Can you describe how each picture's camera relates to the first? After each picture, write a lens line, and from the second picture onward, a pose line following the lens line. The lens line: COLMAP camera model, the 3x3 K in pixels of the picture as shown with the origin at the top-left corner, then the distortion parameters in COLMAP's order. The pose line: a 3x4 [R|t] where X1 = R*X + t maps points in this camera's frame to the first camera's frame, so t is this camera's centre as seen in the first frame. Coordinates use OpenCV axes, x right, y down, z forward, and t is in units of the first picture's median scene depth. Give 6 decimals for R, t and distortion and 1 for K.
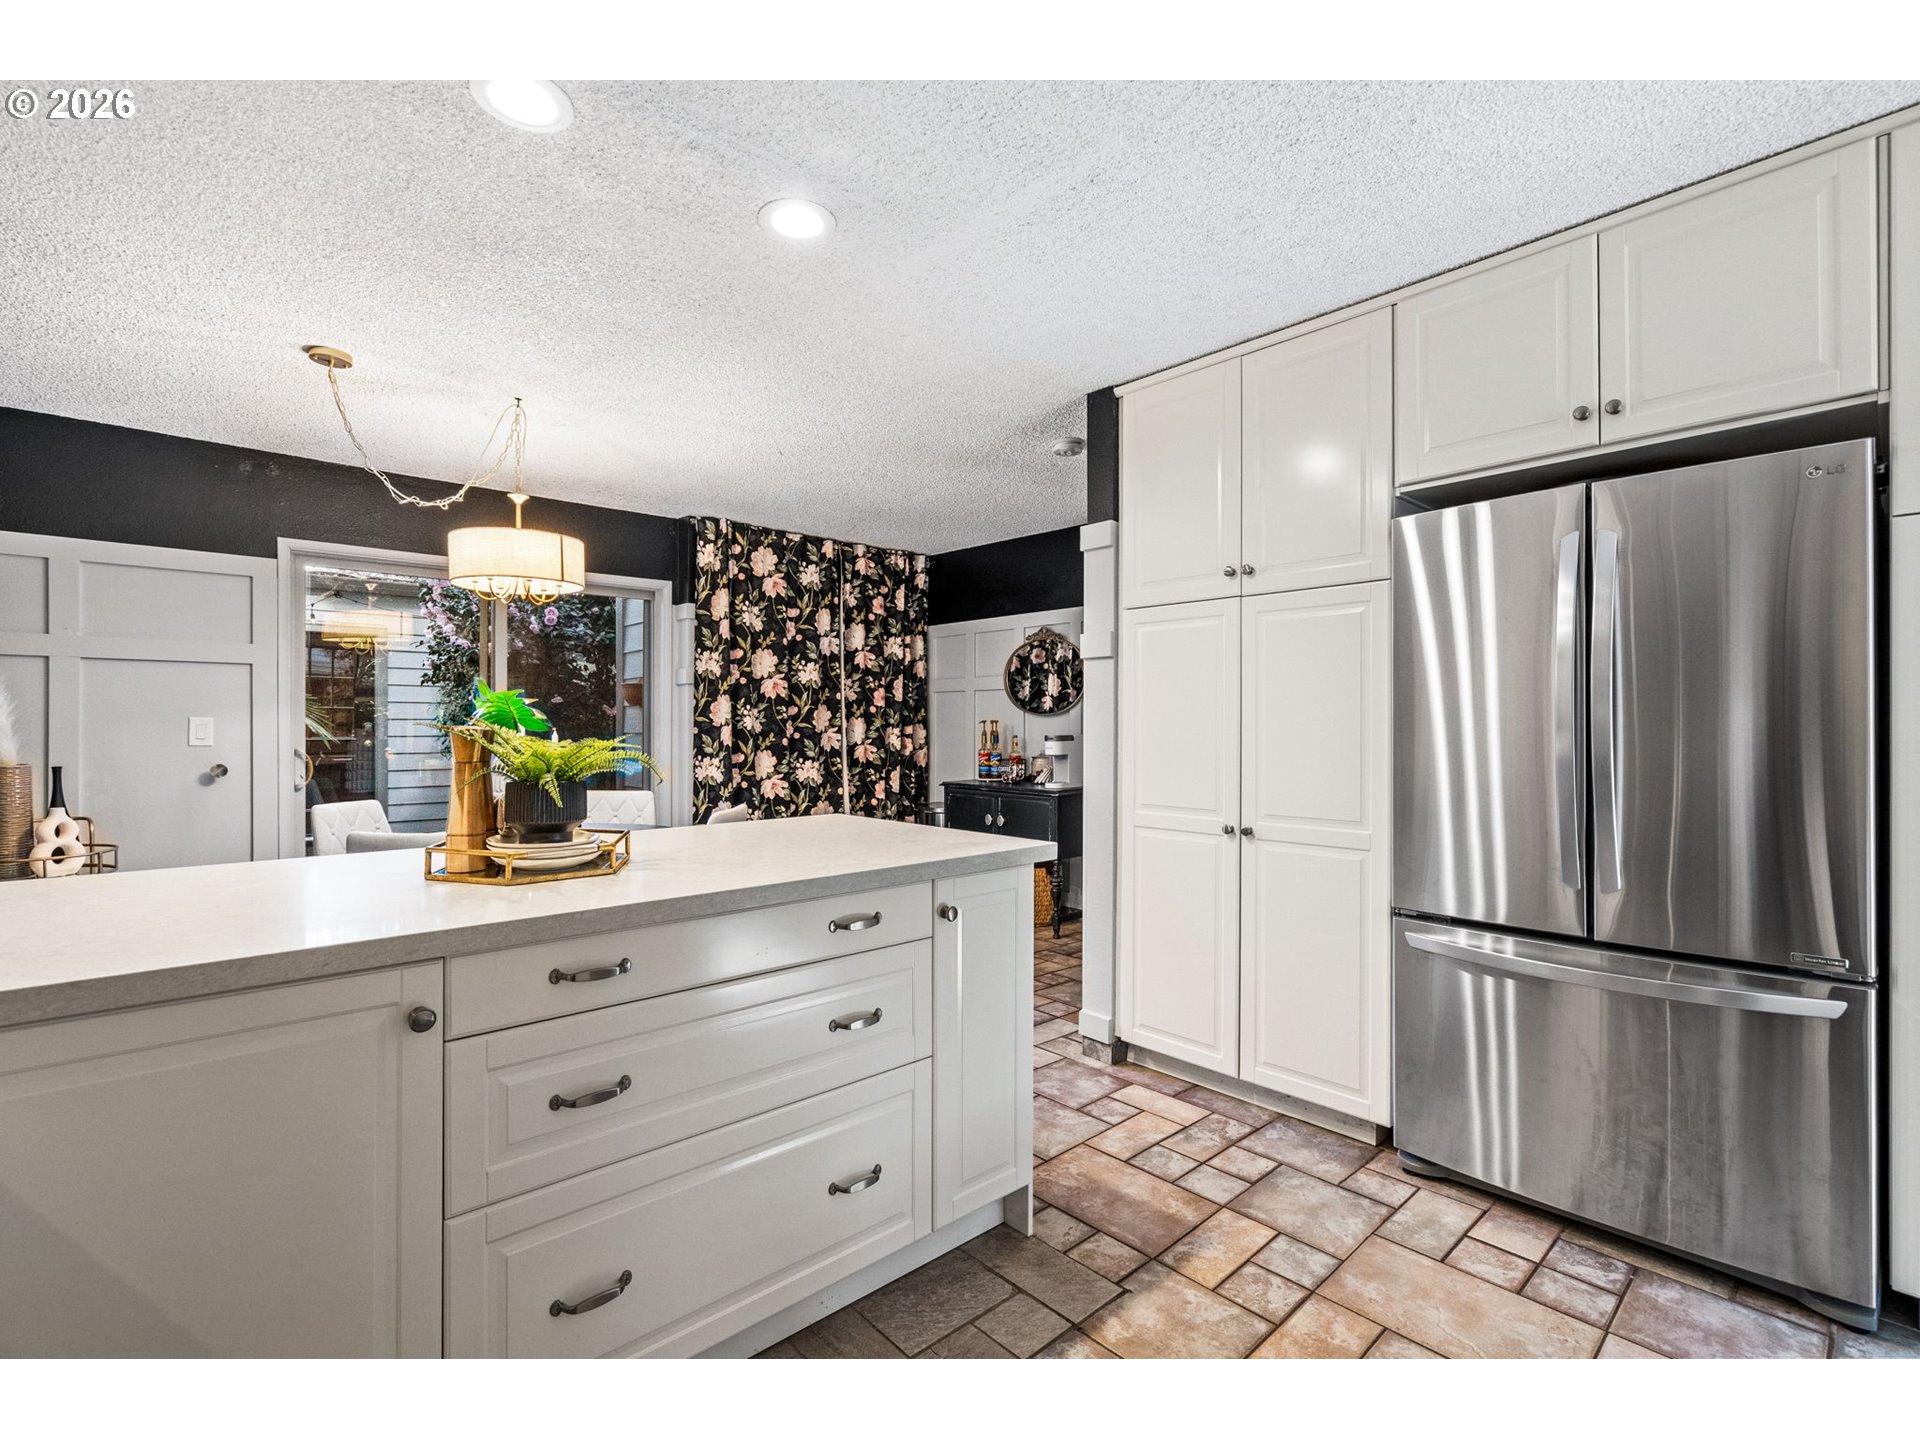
lens RADIAL K [[873.9, 0, 963.5], [0, 873.9, 729.7], [0, 0, 1]] dist [-0.009848, 0.000008]
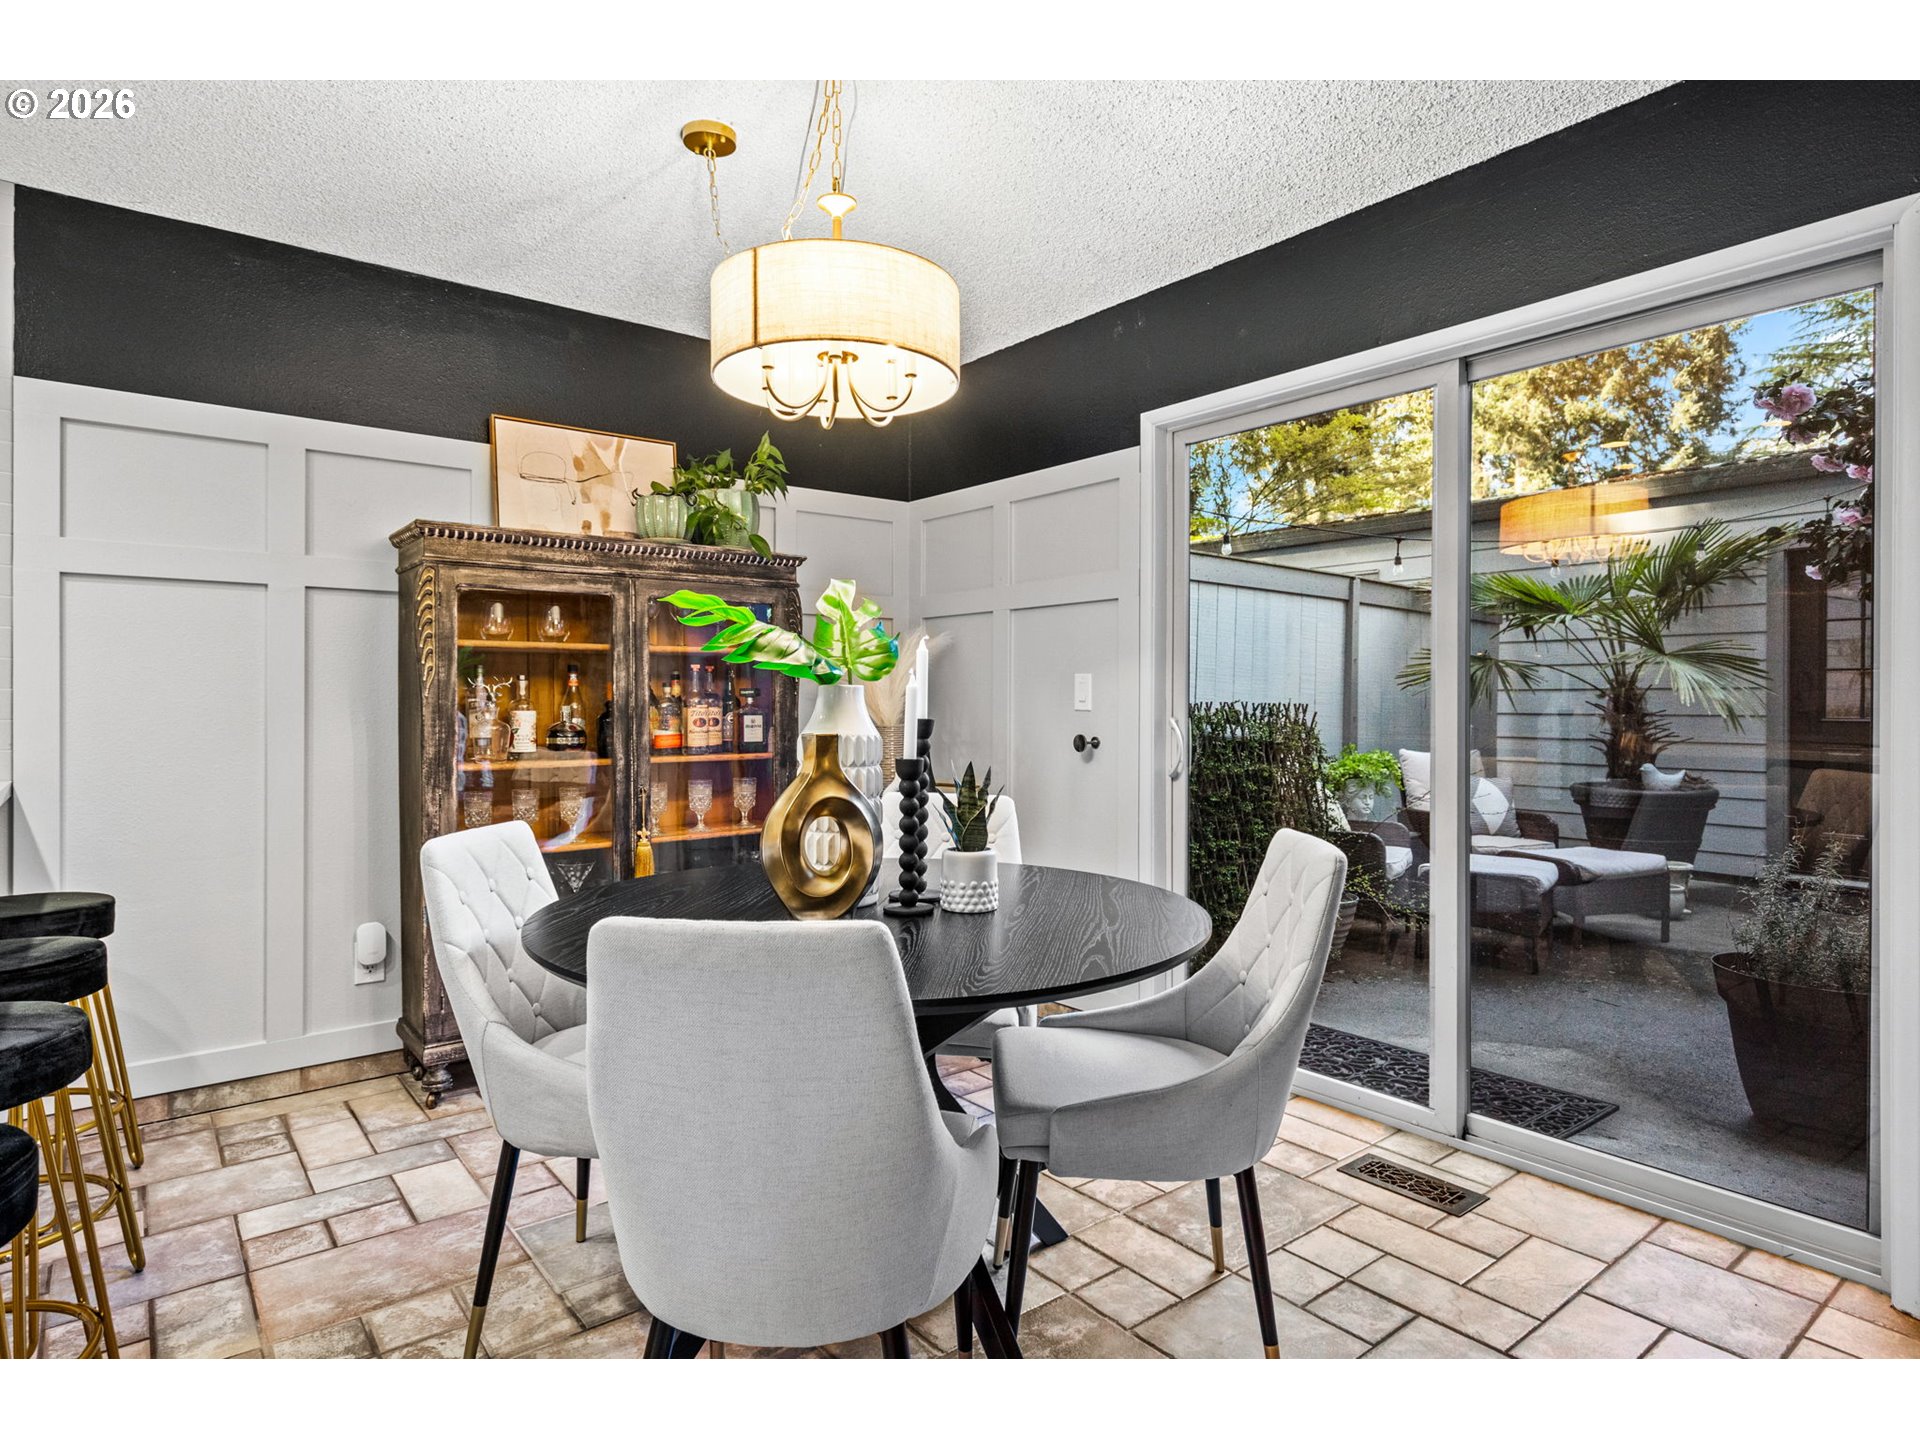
lens RADIAL K [[1064.7, 0, 963.2], [0, 1064.7, 708.6], [0, 0, 1]] dist [0.001279, 0.000280]
pose [[-0.064411, -0.002233, -0.997921, 0.105901], [-0.009735, 0.999951, -0.001609, 0.025635], [0.997876, 0.009611, -0.064429, 1.274332]]
